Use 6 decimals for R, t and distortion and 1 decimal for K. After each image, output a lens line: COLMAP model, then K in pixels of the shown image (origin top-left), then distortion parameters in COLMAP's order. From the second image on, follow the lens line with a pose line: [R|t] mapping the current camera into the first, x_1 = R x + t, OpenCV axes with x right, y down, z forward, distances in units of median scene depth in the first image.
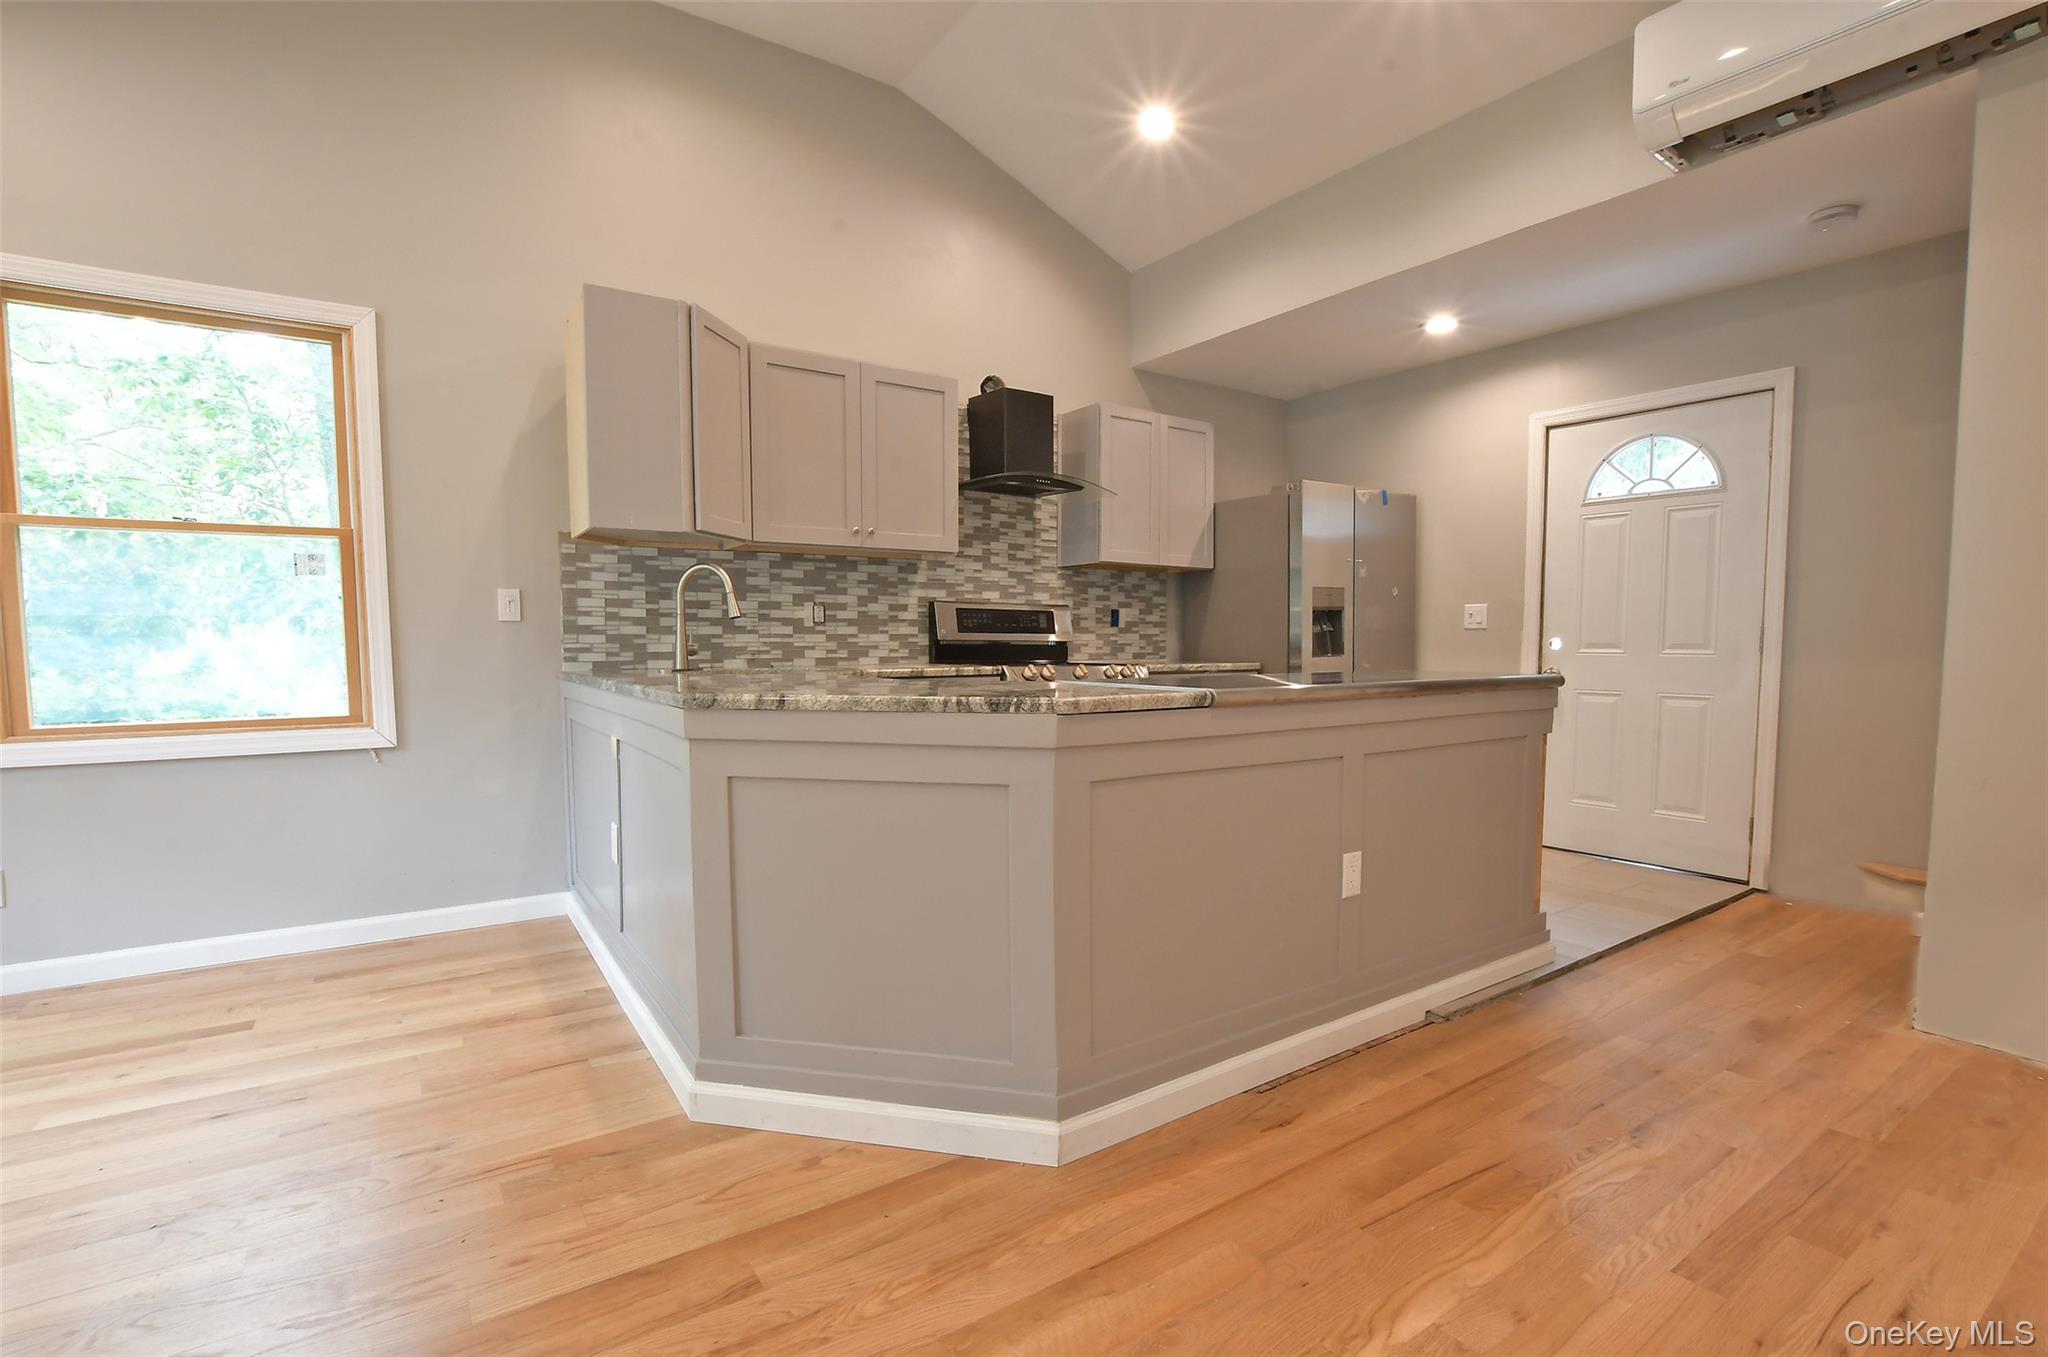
lens RADIAL K [[949.8, 0, 1026.0], [0, 949.8, 712.8], [0, 0, 1]] dist [-0.033888, 0.000508]
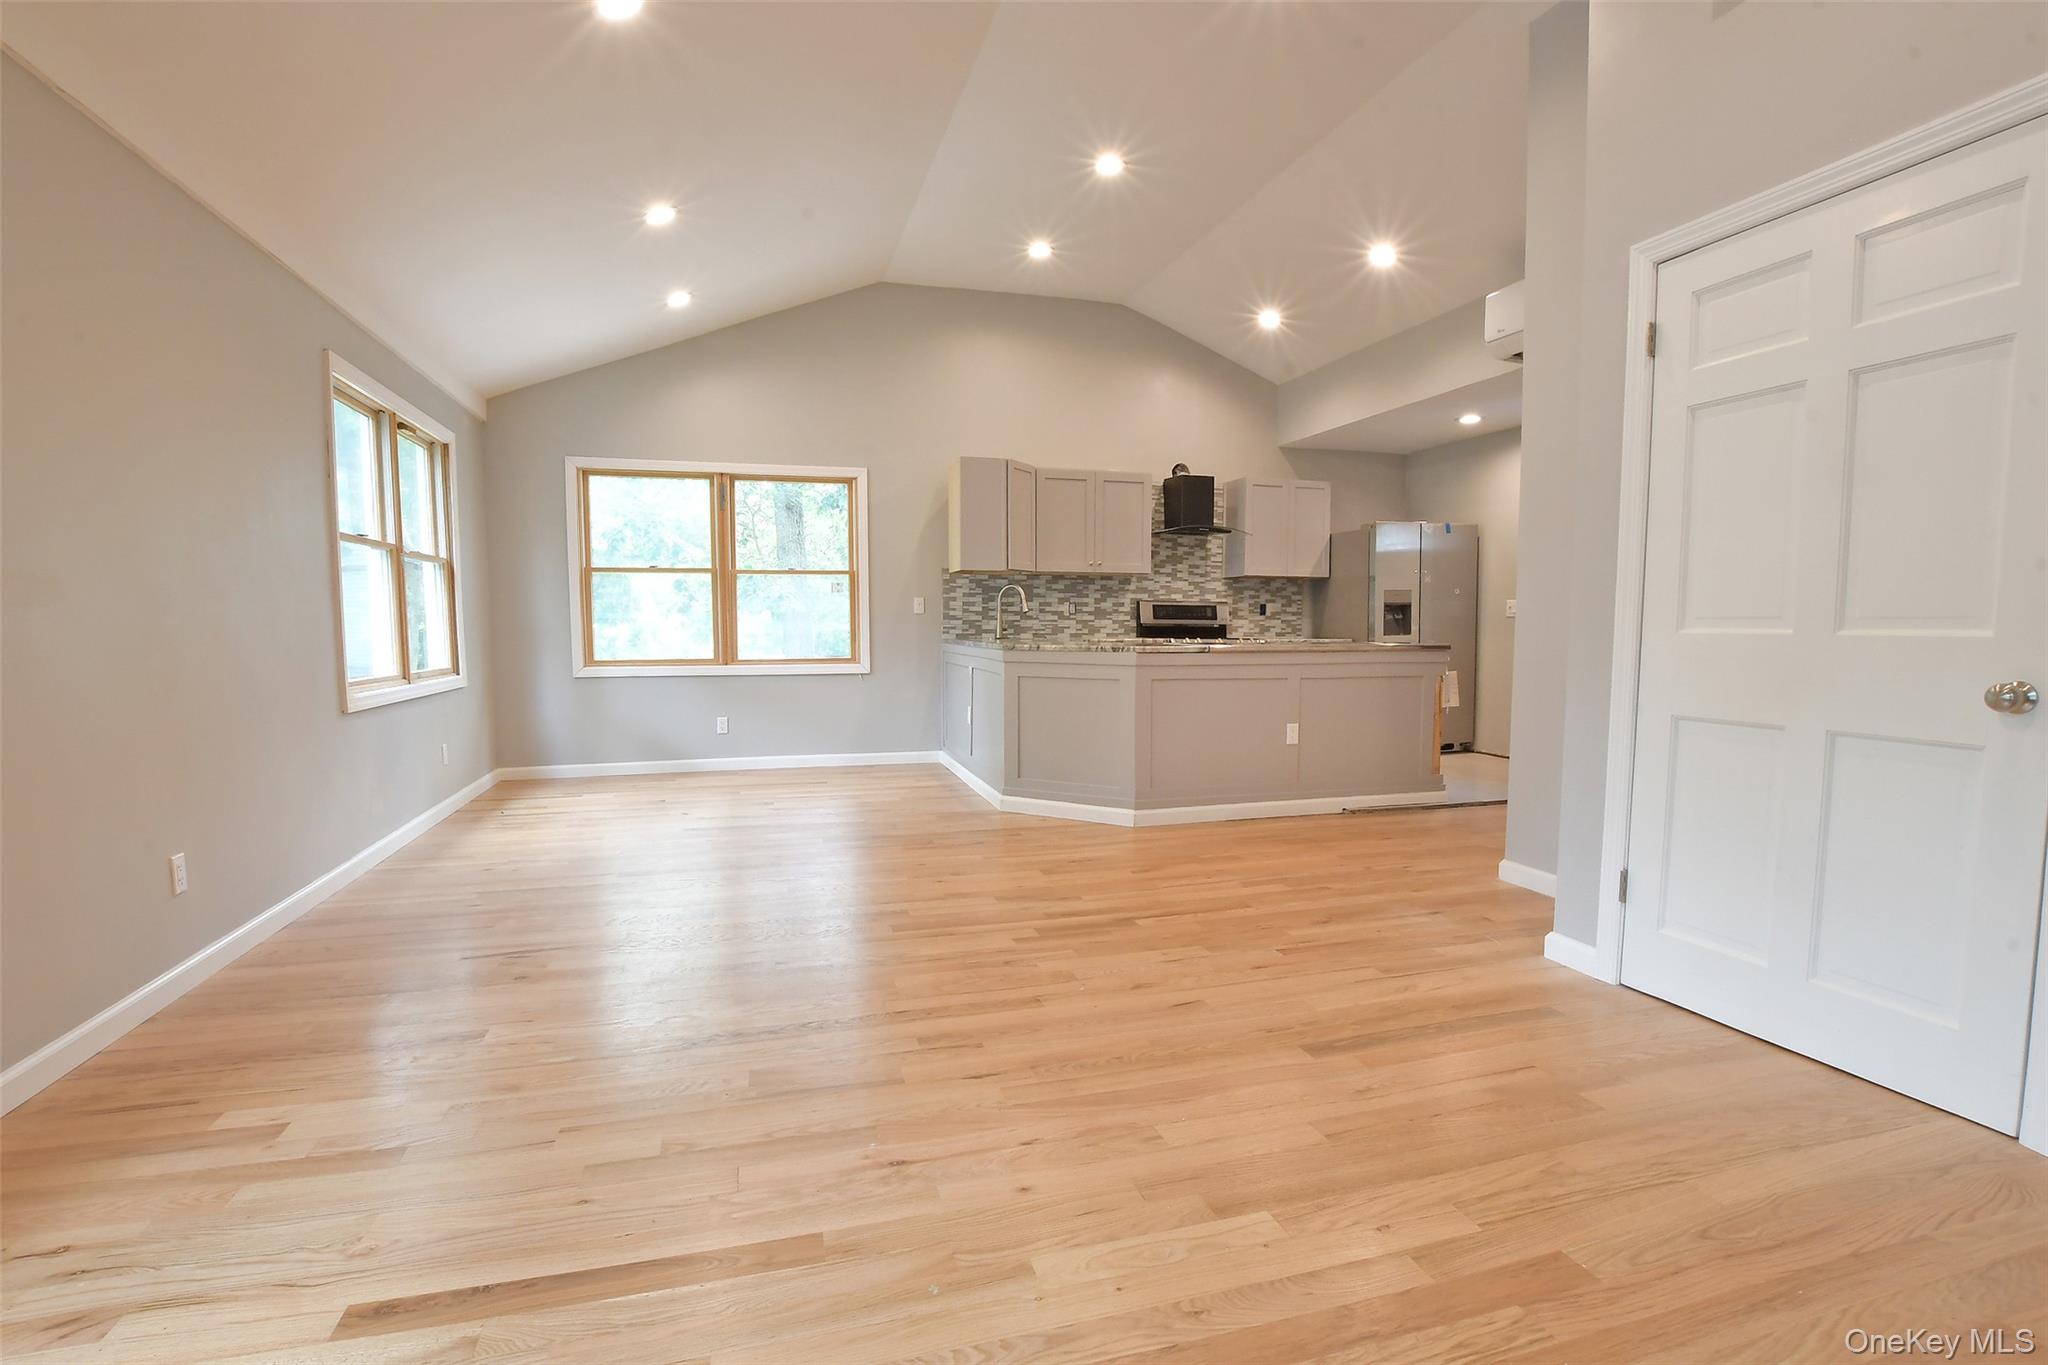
lens RADIAL K [[954.8, 0, 1005.6], [0, 954.8, 697.0], [0, 0, 1]] dist [-0.037450, 0.008203]
pose [[0.945546, 0.028232, -0.324263, 0.243576], [-0.027252, 0.999600, 0.007564, 0.050583], [0.324347, 0.001685, 0.945937, -0.721503]]
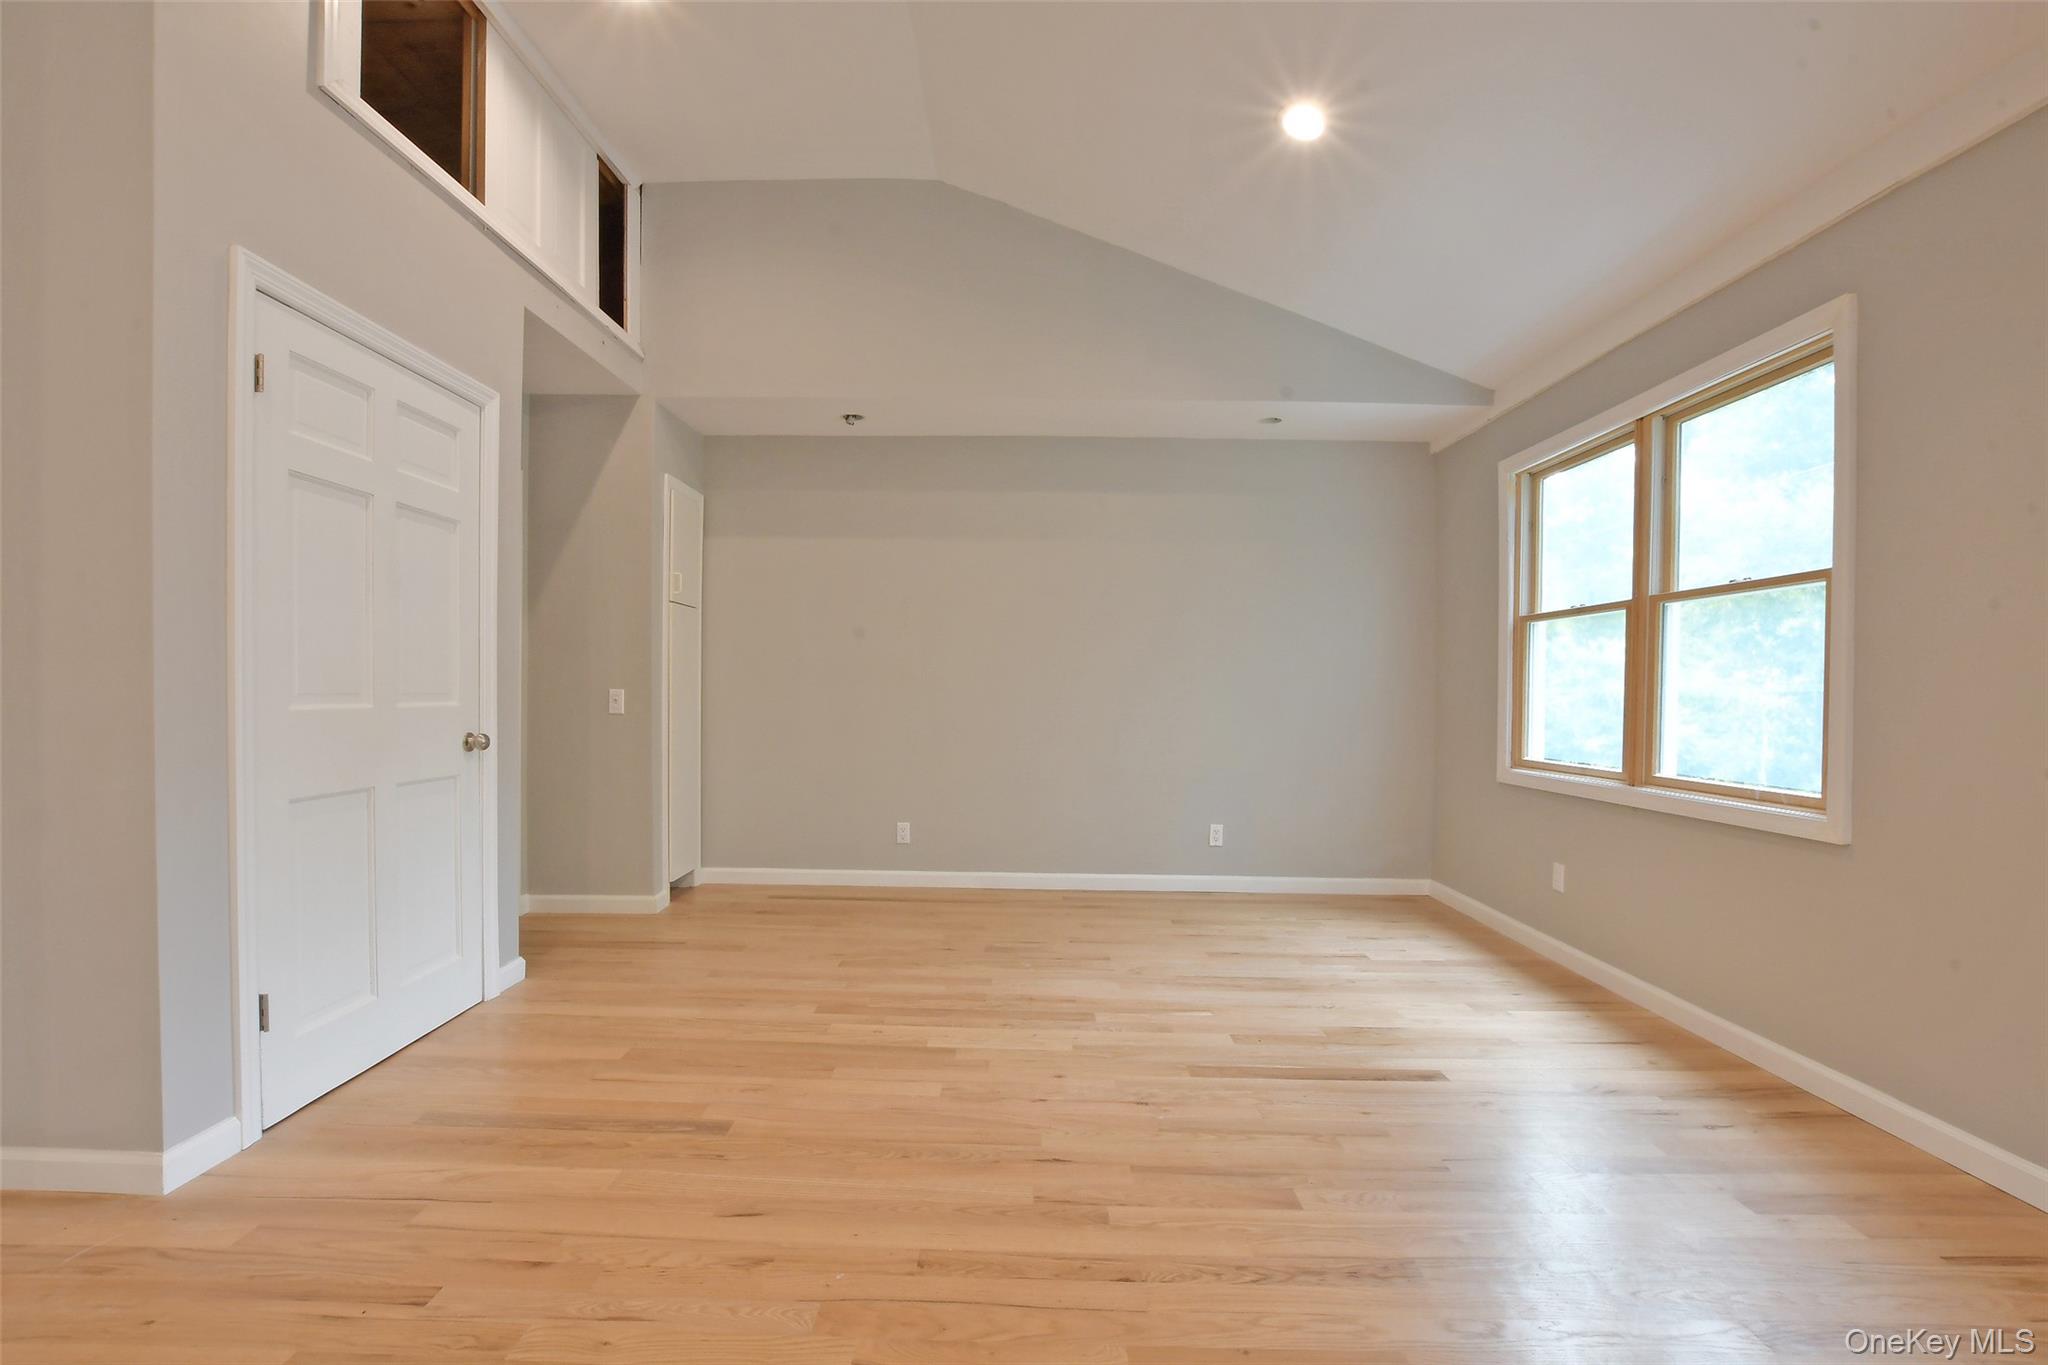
lens RADIAL K [[907.6, 0, 1009.9], [0, 907.6, 697.7], [0, 0, 1]] dist [-0.037428, 0.007022]
pose [[-0.814824, -0.003797, 0.579695, -0.202774], [0.041181, 0.997073, 0.064415, -0.021763], [-0.578243, 0.076359, -0.812283, 0.172636]]
